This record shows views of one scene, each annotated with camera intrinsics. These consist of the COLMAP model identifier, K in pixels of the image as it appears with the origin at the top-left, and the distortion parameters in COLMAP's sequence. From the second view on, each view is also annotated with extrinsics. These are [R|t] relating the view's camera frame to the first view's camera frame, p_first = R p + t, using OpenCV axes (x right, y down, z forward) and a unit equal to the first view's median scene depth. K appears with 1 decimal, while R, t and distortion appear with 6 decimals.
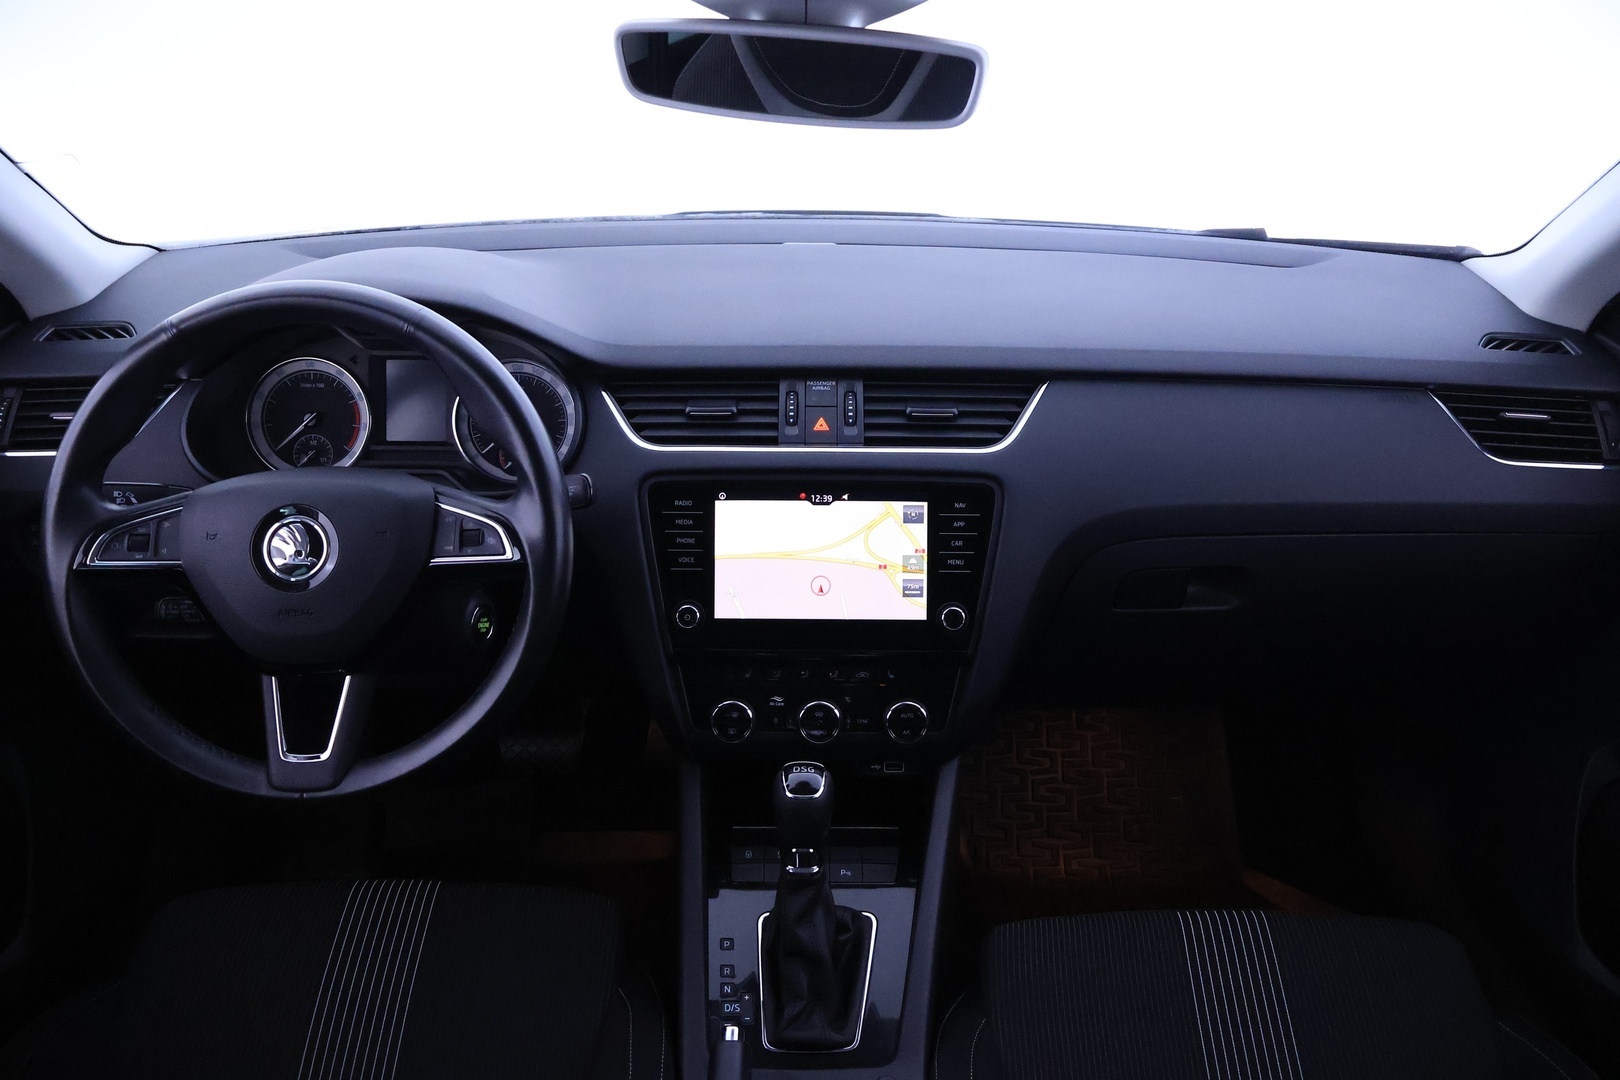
lens RADIAL K [[1361.5, 0, 818.4], [0, 1361.5, 543.0], [0, 0, 1]] dist [-0.002232, -0.002004]
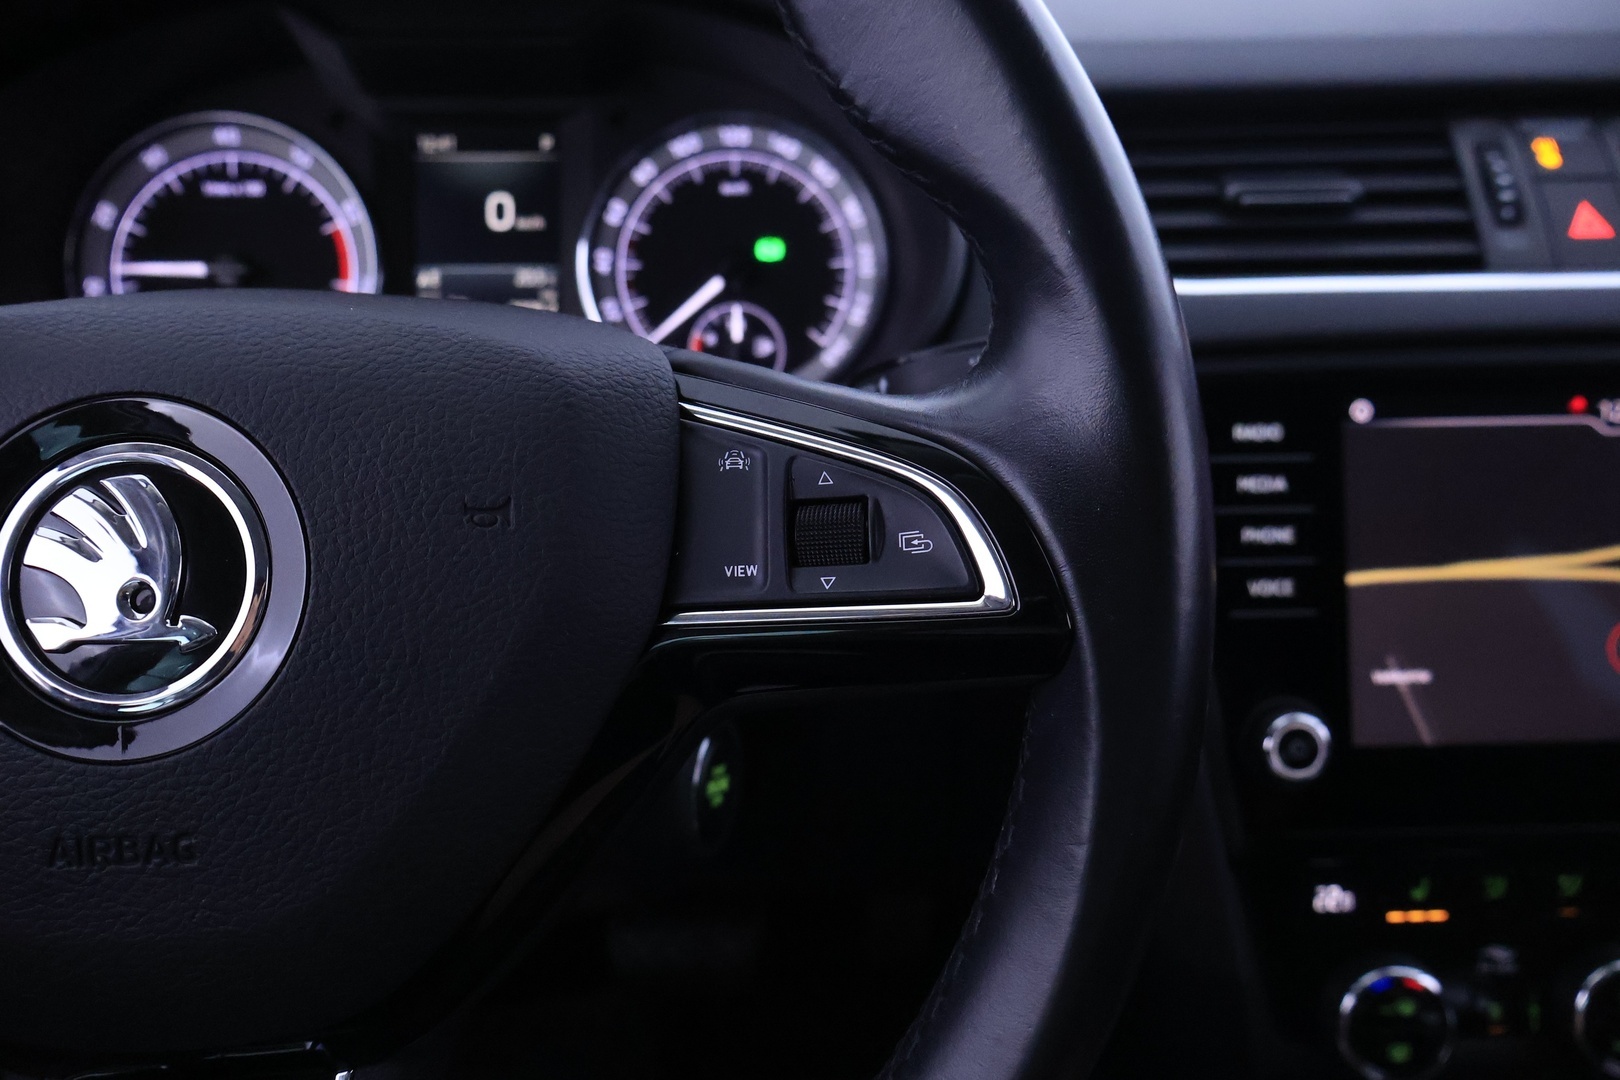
lens RADIAL K [[1391.4, 0, 808.6], [0, 1391.4, 505.5], [0, 0, 1]] dist [-0.012174, -0.008554]
pose [[0.999706, -0.005167, 0.023697, -0.227616], [0.005704, 0.999727, -0.022643, -0.002141], [-0.023574, 0.022771, 0.999463, 0.634670]]
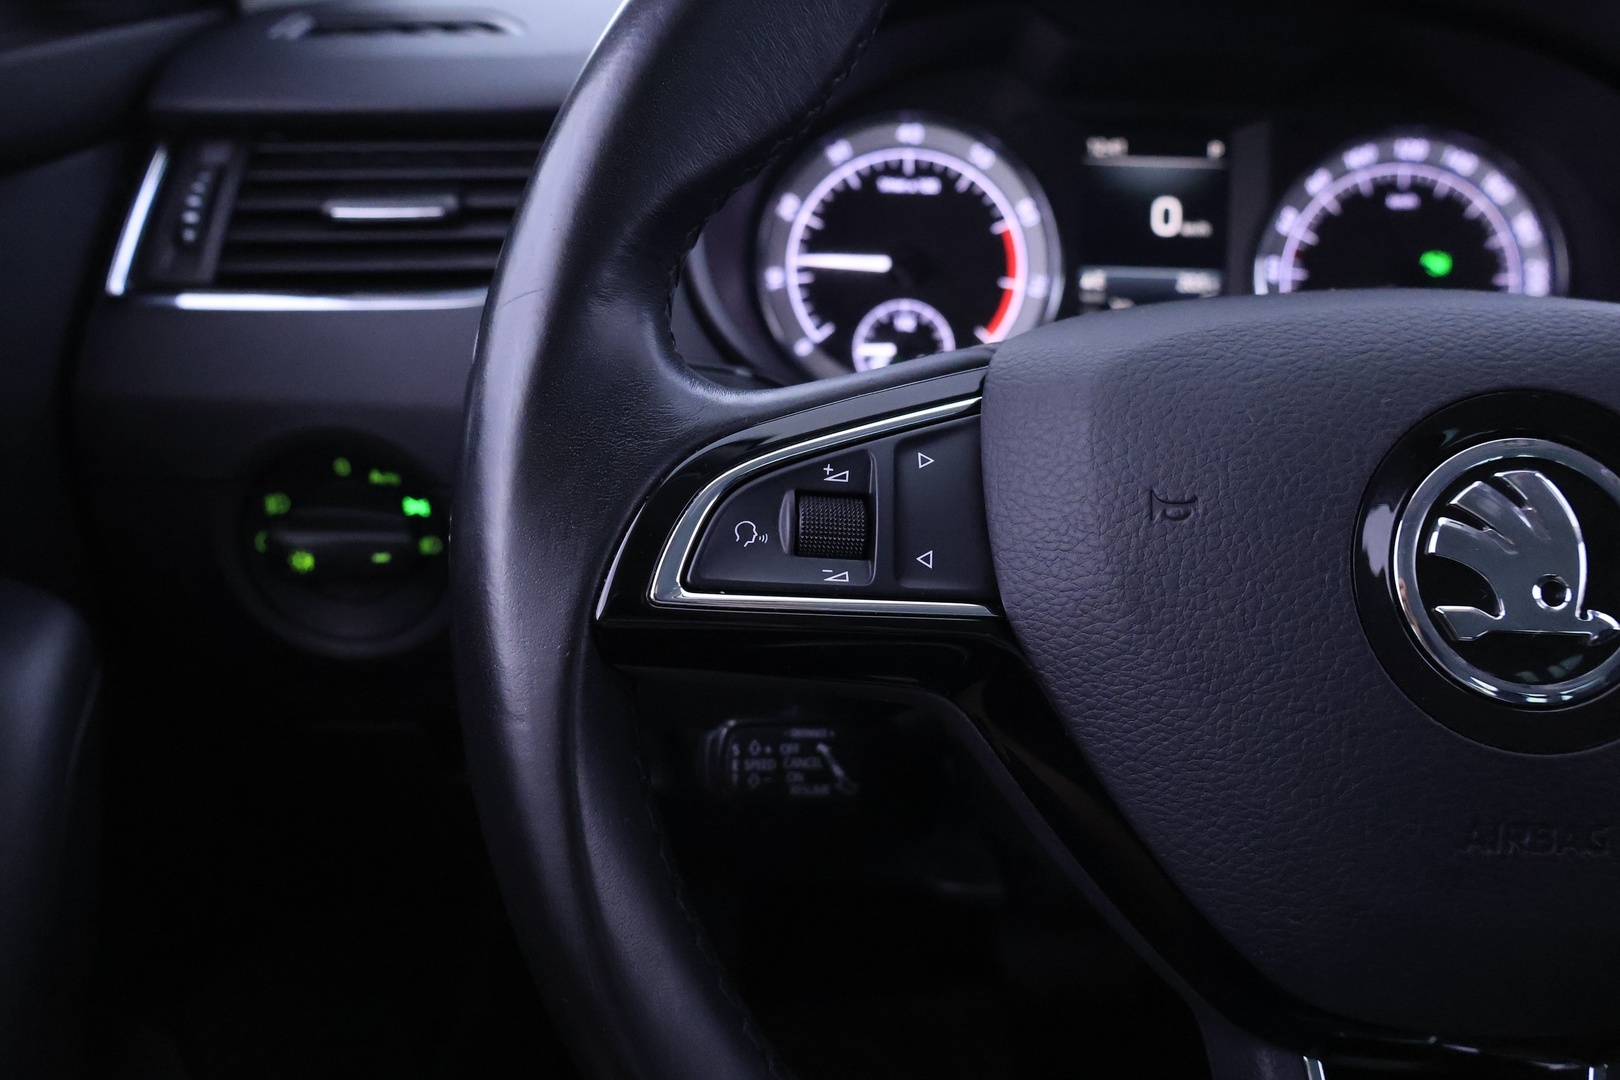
lens RADIAL K [[1391.4, 0, 808.6], [0, 1391.4, 505.5], [0, 0, 1]] dist [-0.012174, -0.008554]
pose [[0.999076, 0.035298, -0.024538, -0.427034], [-0.035975, 0.998968, -0.027724, 0.003126], [0.023534, 0.028582, 0.999314, 0.631068]]
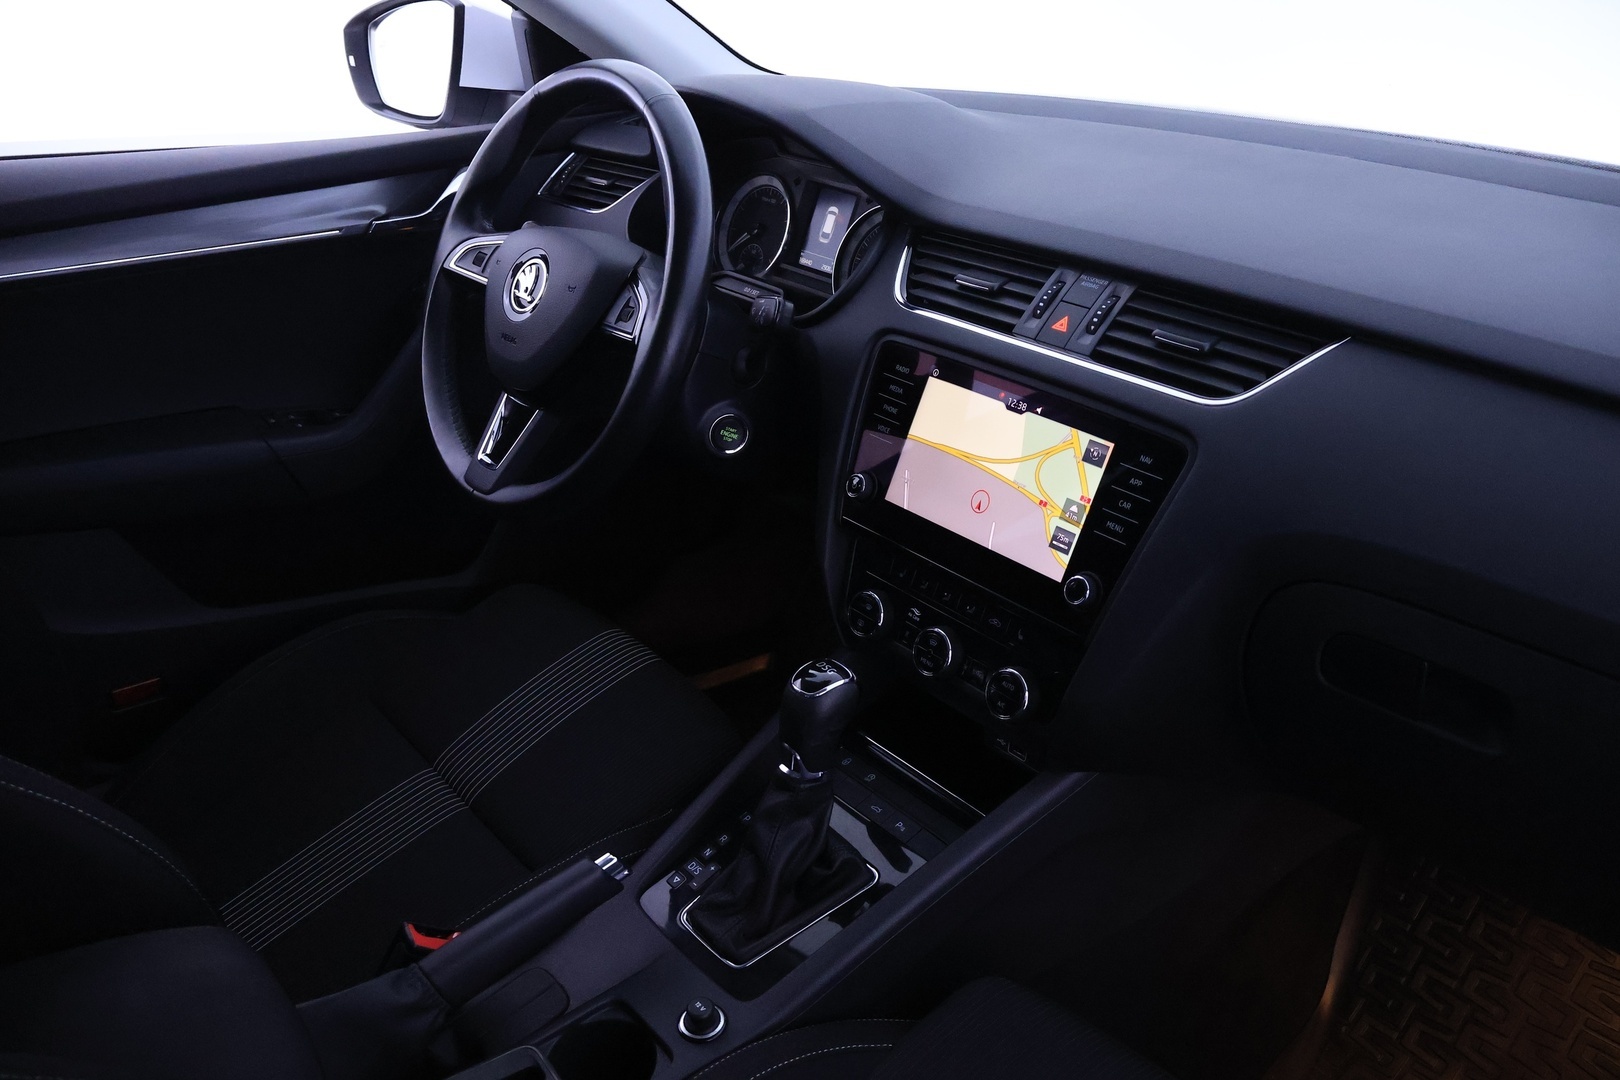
lens RADIAL K [[1361.5, 0, 818.4], [0, 1361.5, 543.0], [0, 0, 1]] dist [-0.002232, -0.002004]
pose [[0.636405, 0.332864, -0.695838, 0.536447], [-0.332263, 0.932413, 0.142149, -0.031594], [0.696125, 0.140736, 0.703991, 0.336394]]
